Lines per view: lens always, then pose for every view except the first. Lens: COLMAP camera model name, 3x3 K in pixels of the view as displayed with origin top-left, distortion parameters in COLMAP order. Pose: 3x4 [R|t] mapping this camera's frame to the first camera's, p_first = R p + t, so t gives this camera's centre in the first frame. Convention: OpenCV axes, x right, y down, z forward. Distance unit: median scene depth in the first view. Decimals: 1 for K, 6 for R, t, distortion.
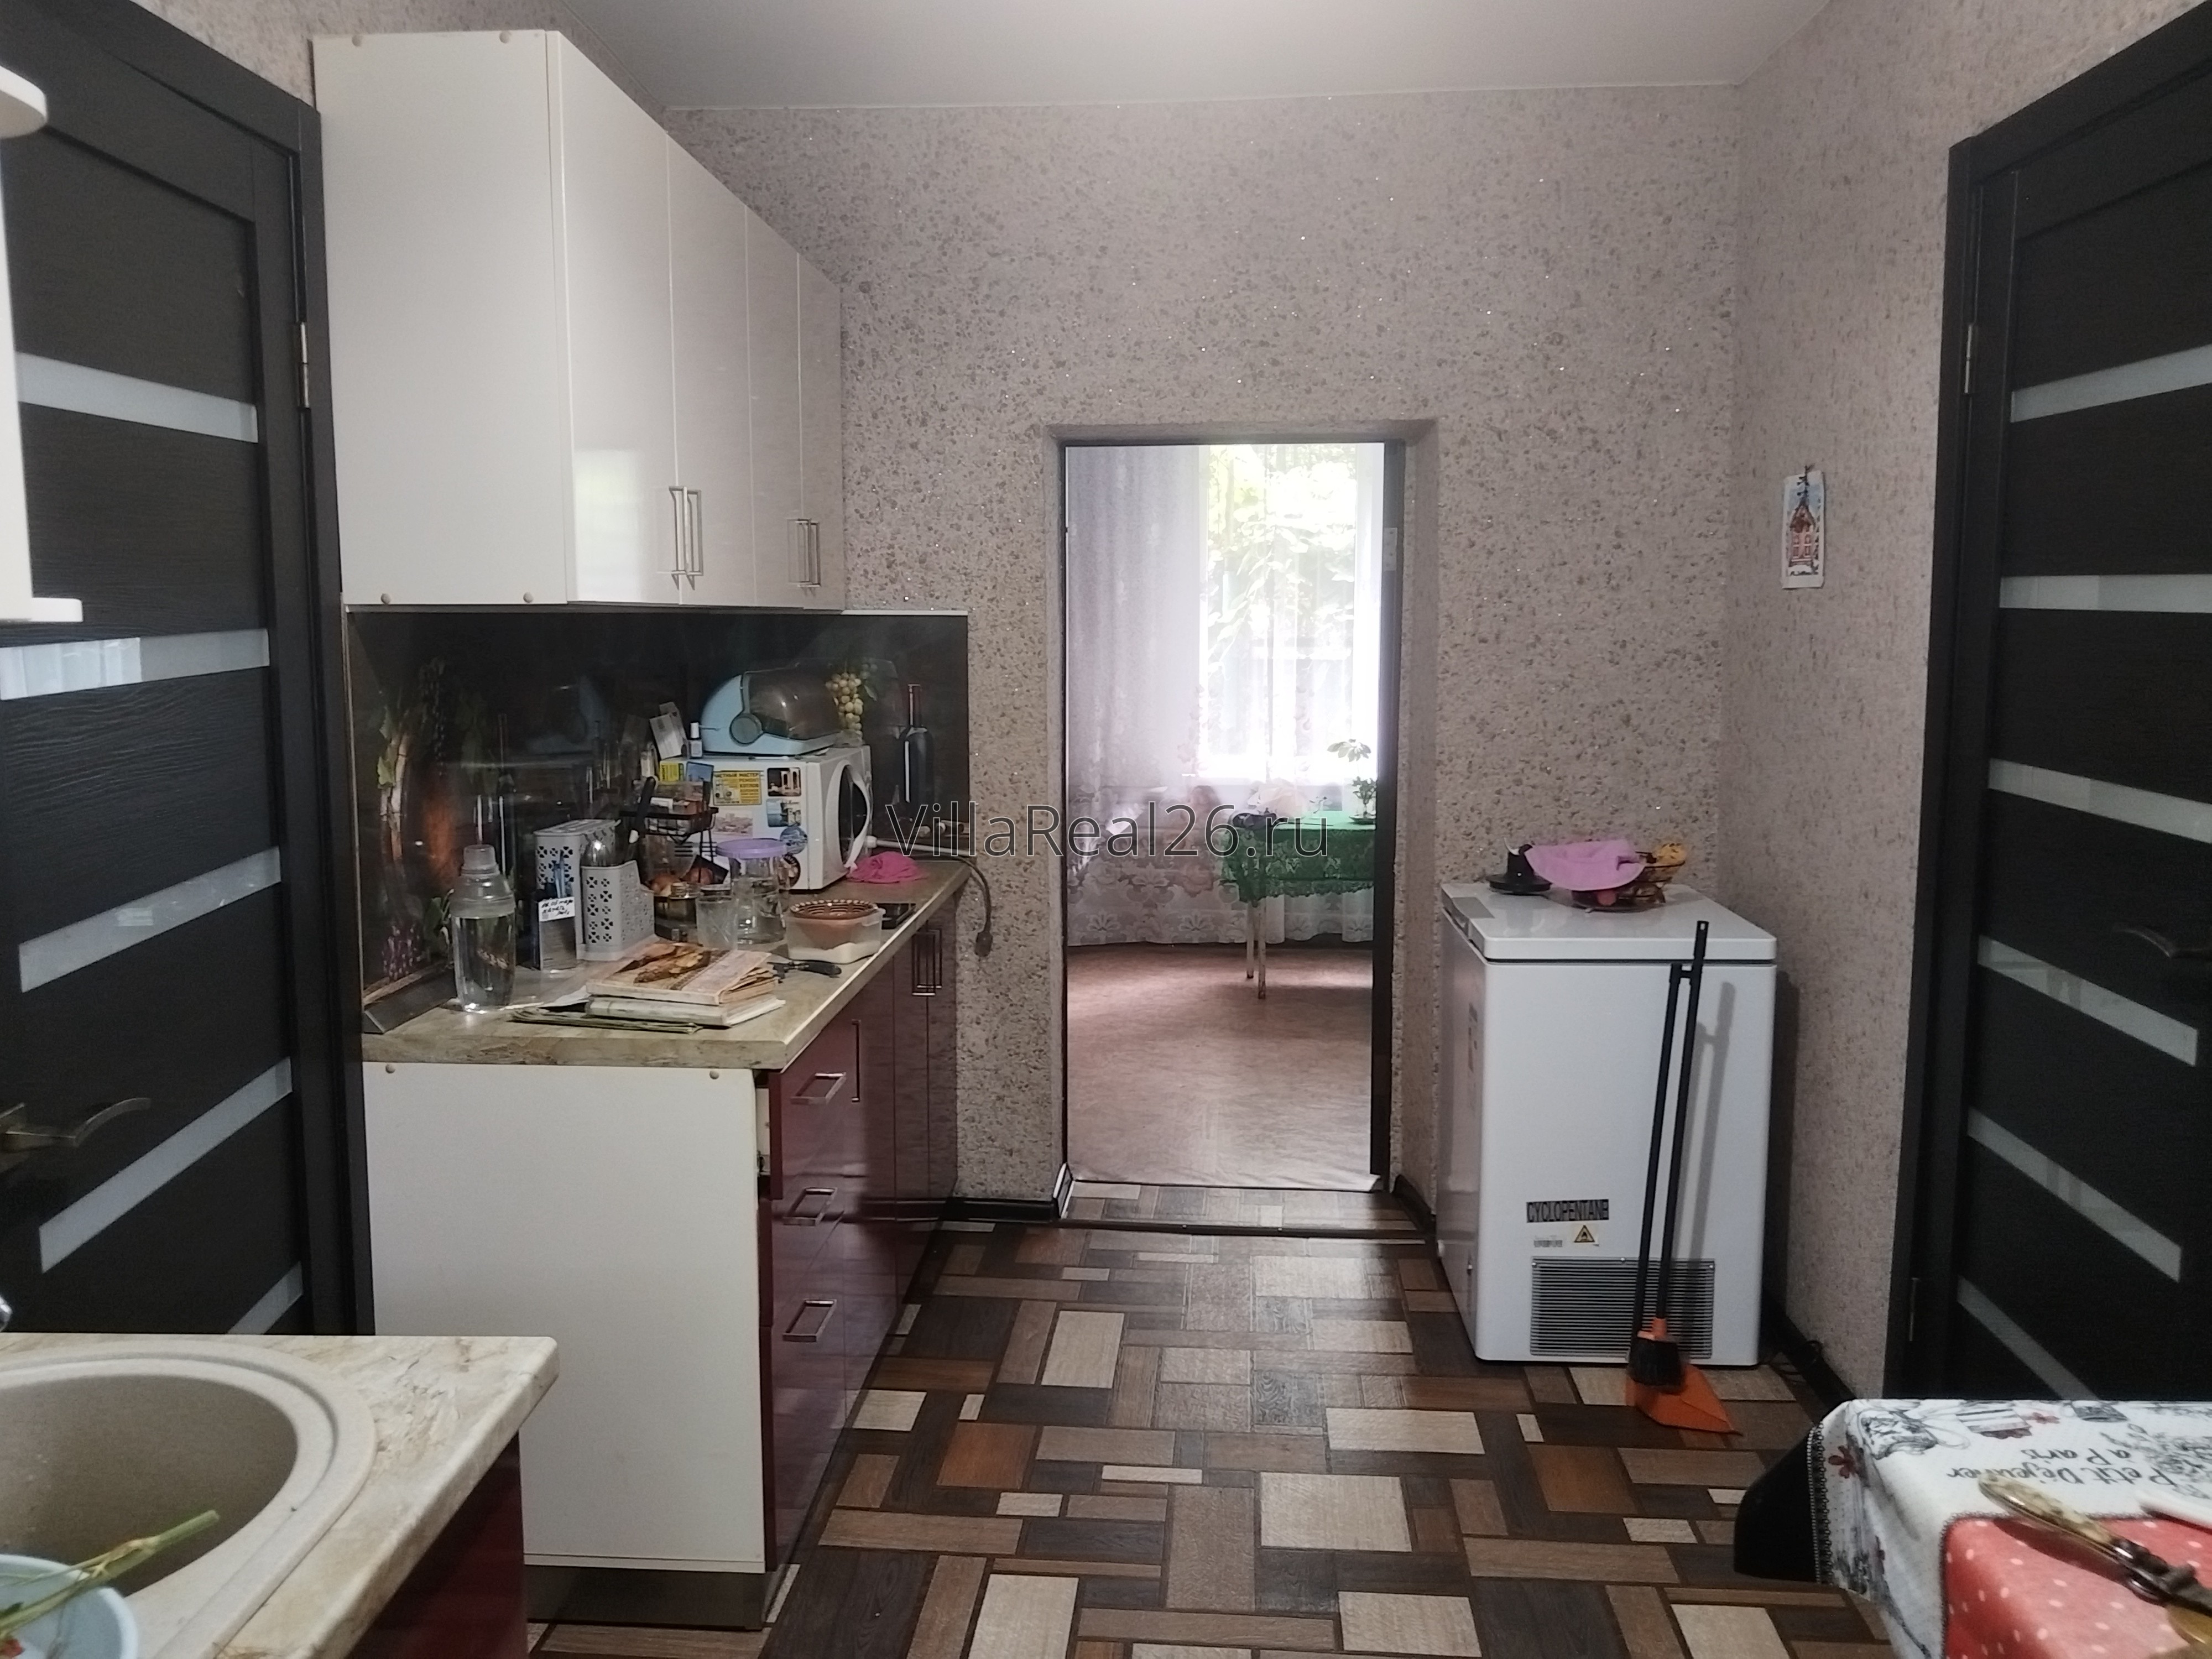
lens RADIAL K [[1713.5, 0, 1082.8], [0, 1713.5, 823.2], [0, 0, 1]] dist [0.063568, -0.003420]
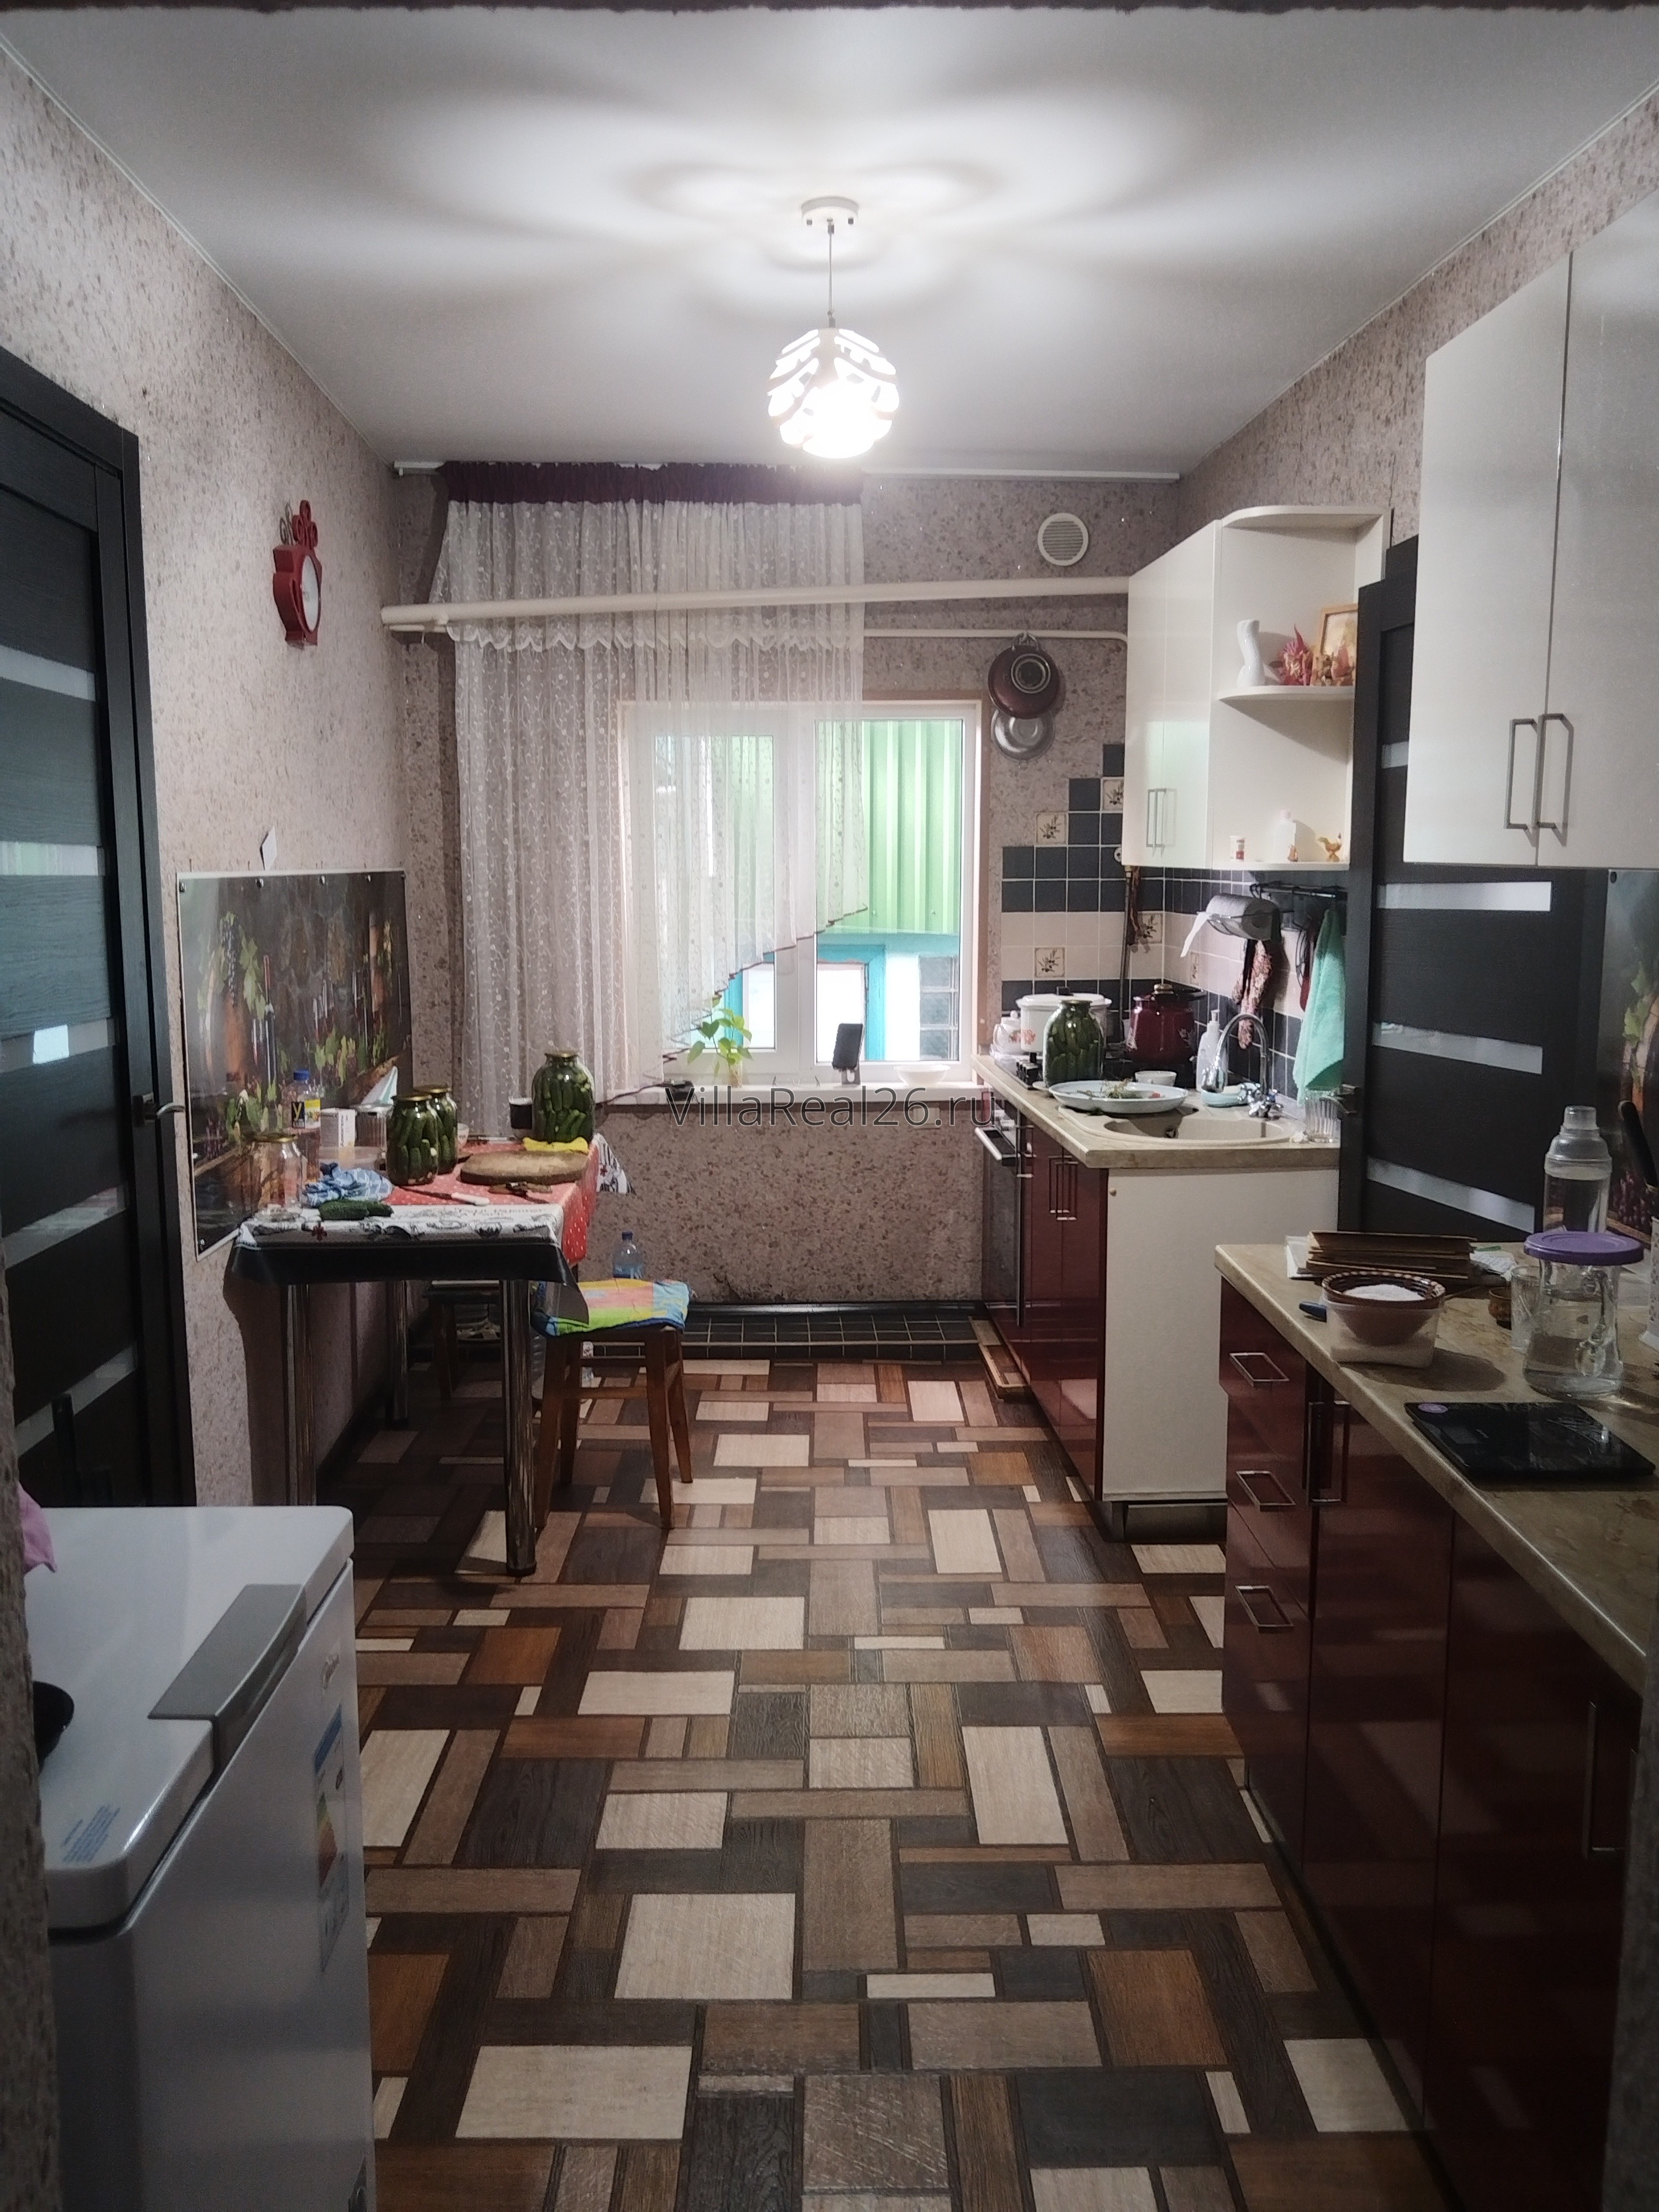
lens RADIAL K [[1713.5, 0, 819.8], [0, 1713.5, 1121.4], [0, 0, 1]] dist [0.063568, -0.003420]
pose [[-0.995992, 0.008162, -0.089068, 0.178518], [-0.016708, 0.961320, 0.274927, -0.241445], [0.087866, 0.275313, -0.957331, 1.871621]]
